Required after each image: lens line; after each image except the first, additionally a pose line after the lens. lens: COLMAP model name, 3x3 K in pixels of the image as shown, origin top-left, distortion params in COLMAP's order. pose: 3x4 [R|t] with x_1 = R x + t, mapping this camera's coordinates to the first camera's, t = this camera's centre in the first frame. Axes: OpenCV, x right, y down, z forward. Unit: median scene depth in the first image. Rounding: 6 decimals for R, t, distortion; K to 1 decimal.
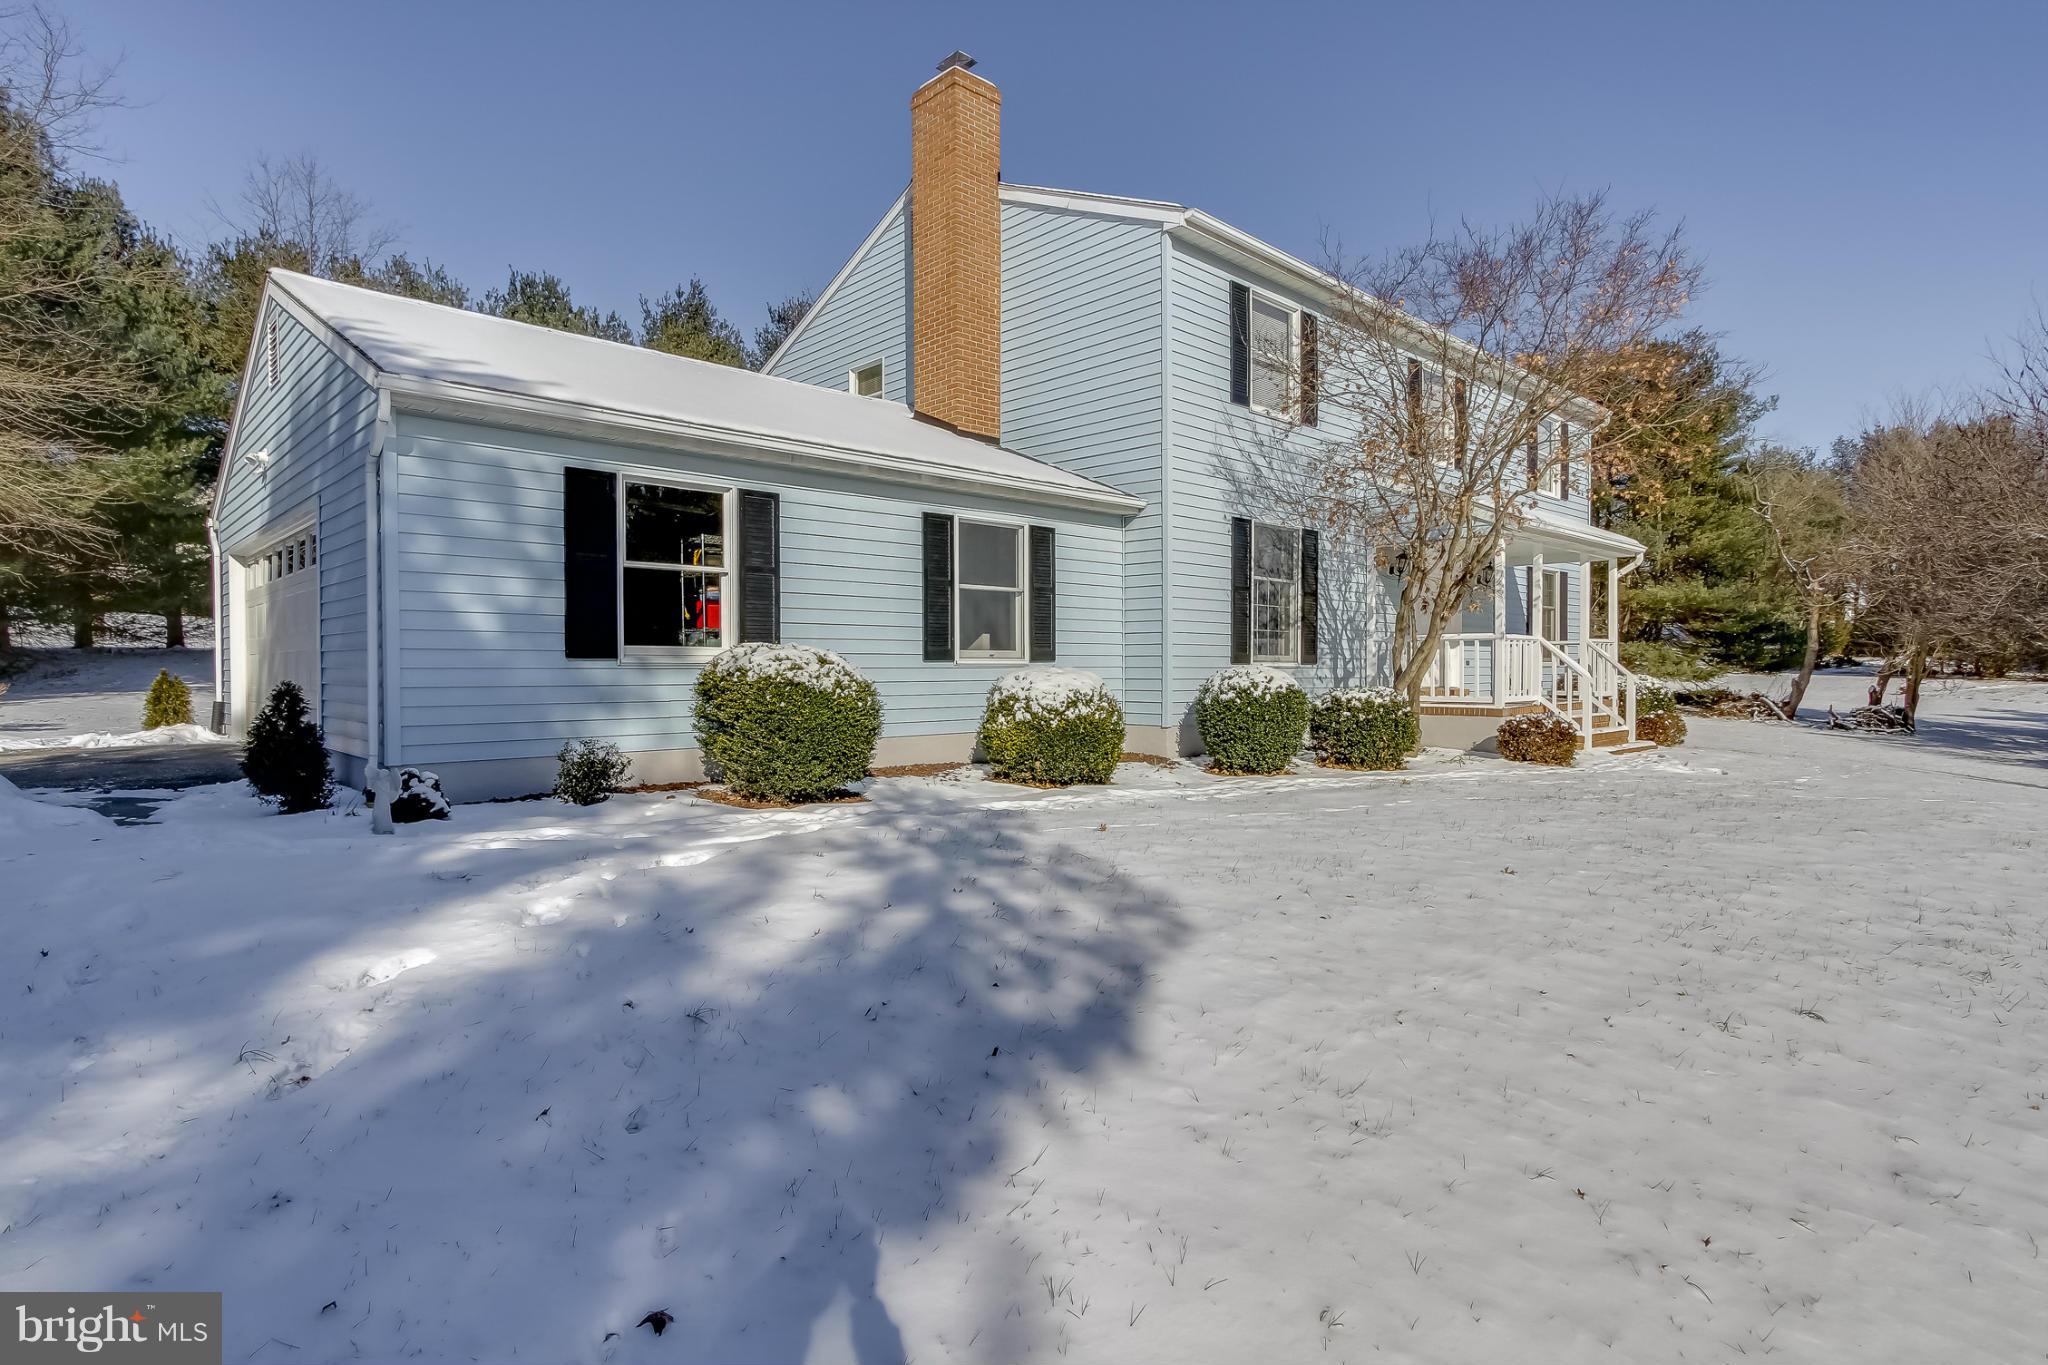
lens RADIAL K [[1062.5, 0, 1016.1], [0, 1062.5, 693.8], [0, 0, 1]] dist [-0.005431, 0.002100]
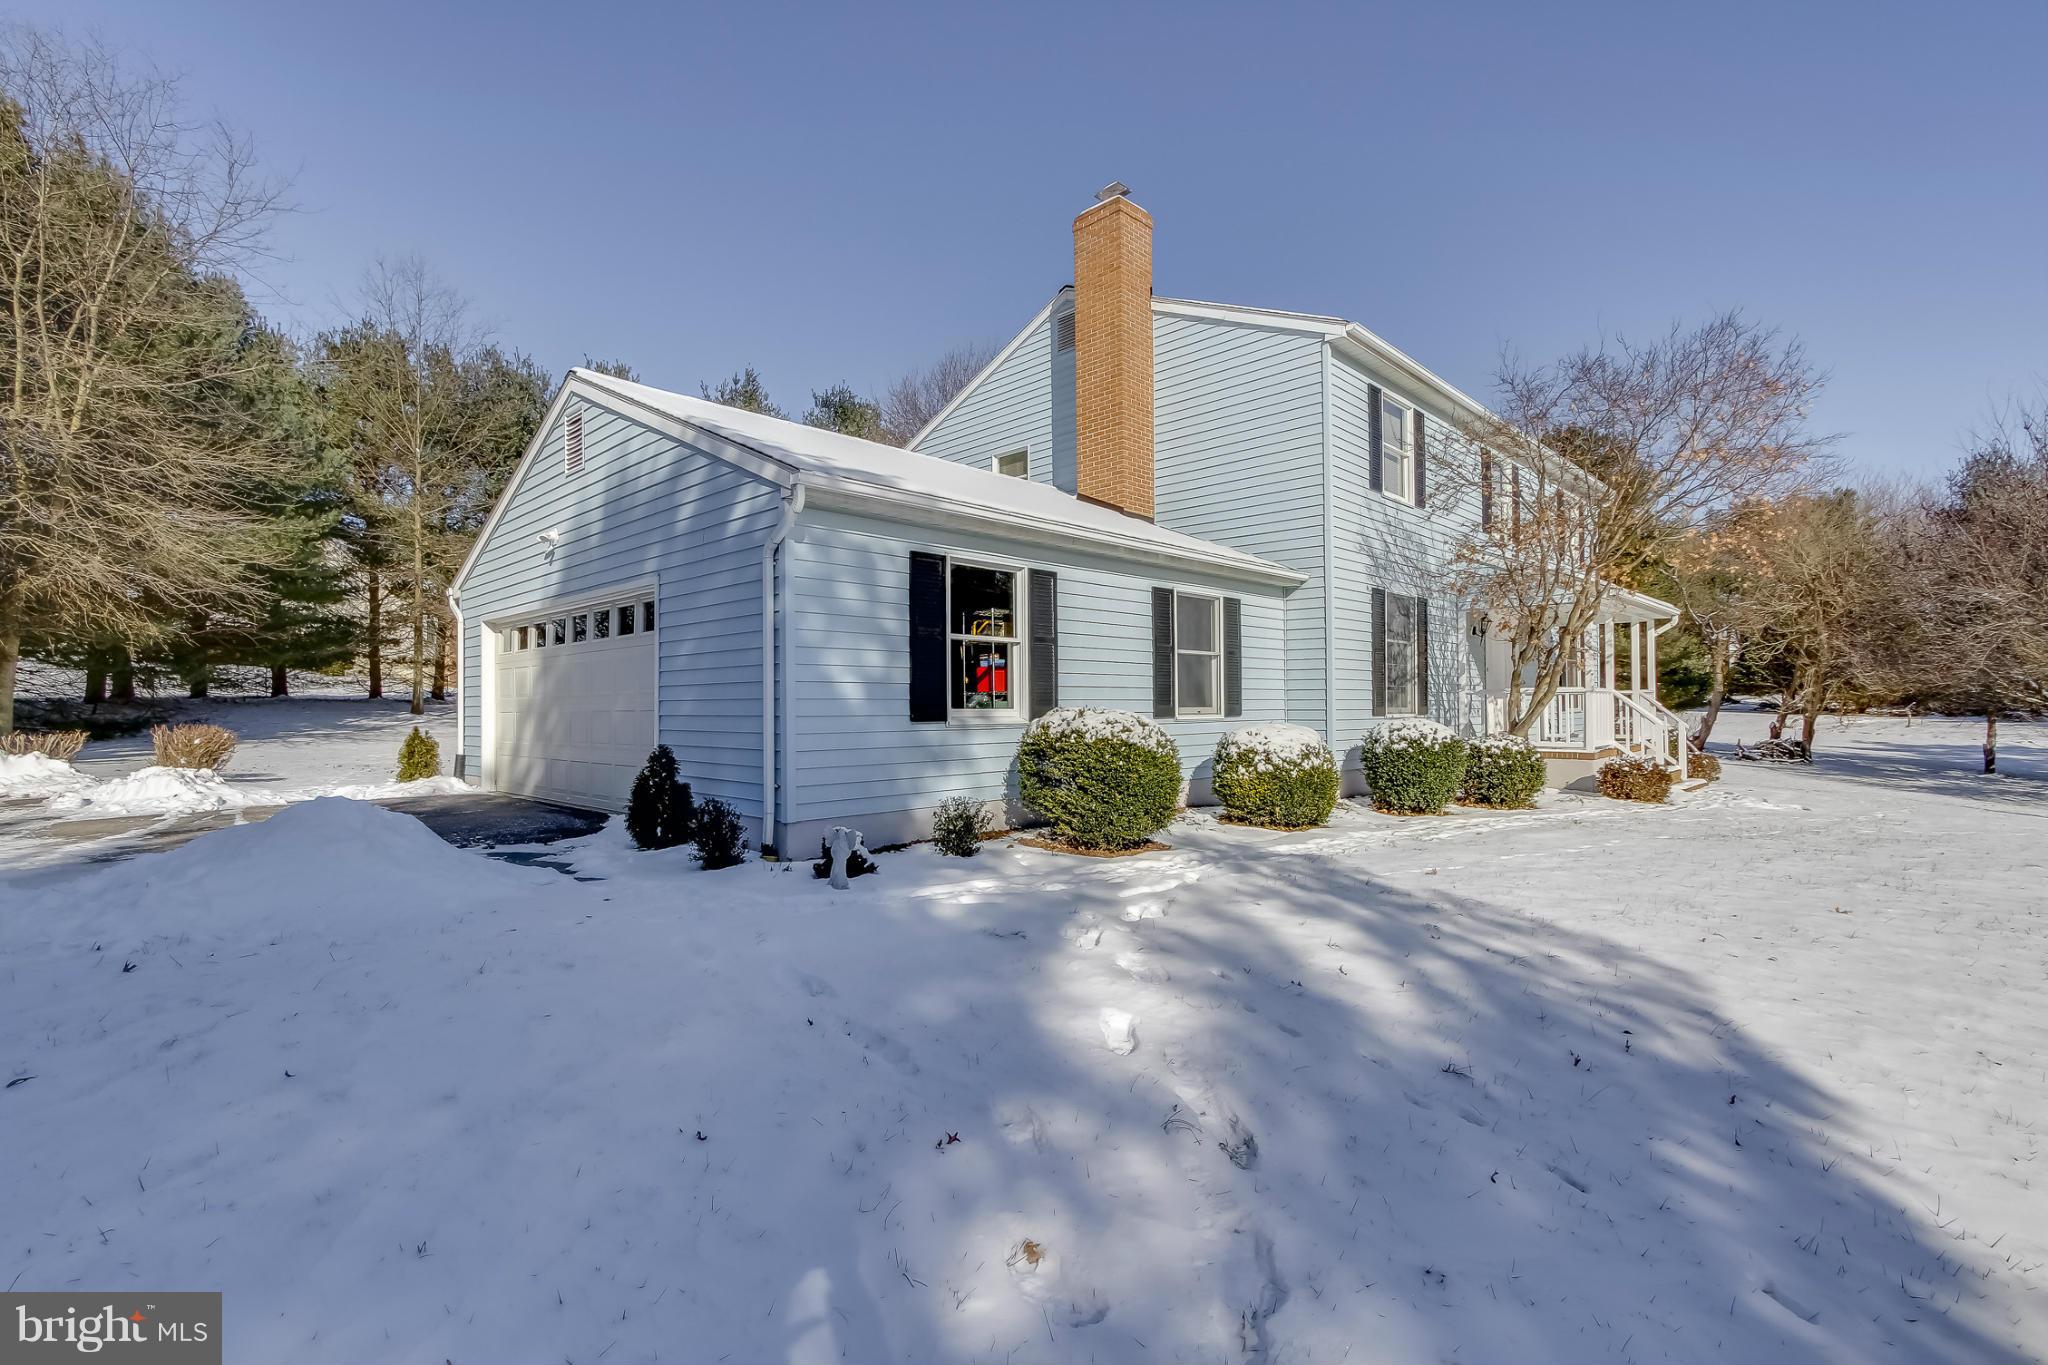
lens RADIAL K [[935.6, 0, 1017.1], [0, 935.6, 702.0], [0, 0, 1]] dist [0.005682, 0.000987]
pose [[0.999285, -0.004523, 0.037527, -0.234477], [0.005635, 0.999546, -0.029587, -0.016494], [-0.037376, 0.029777, 0.998858, 0.008428]]
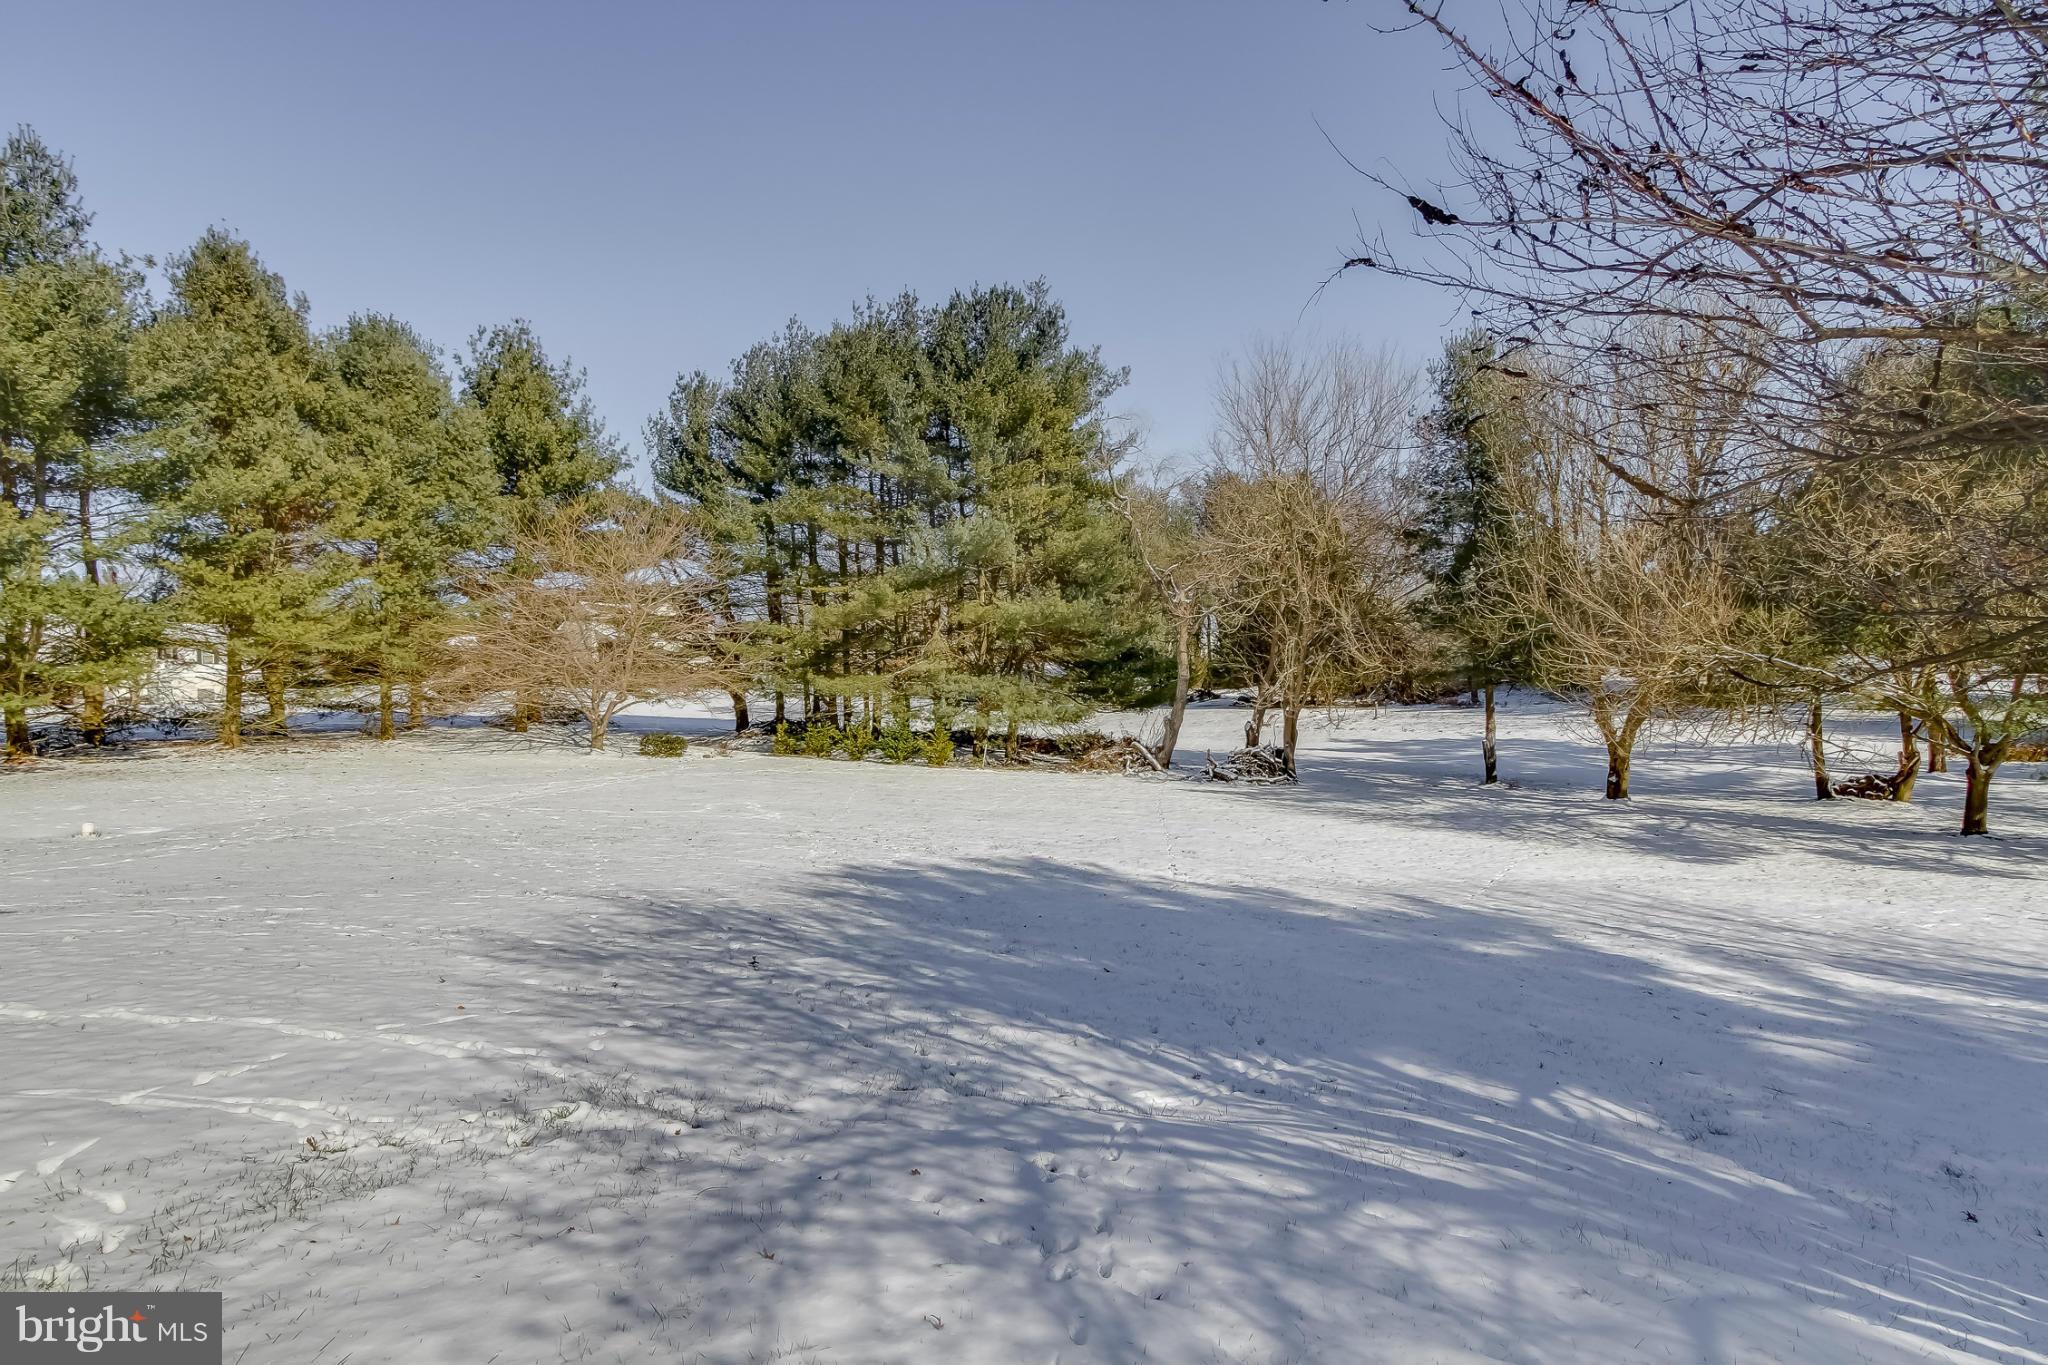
lens RADIAL K [[1062.5, 0, 1016.1], [0, 1062.5, 693.8], [0, 0, 1]] dist [-0.005431, 0.002100]
pose [[0.878635, -0.030667, 0.476508, 1.144533], [0.054316, 0.997877, -0.035934, -0.038199], [-0.474394, 0.057455, 0.878436, 1.576933]]
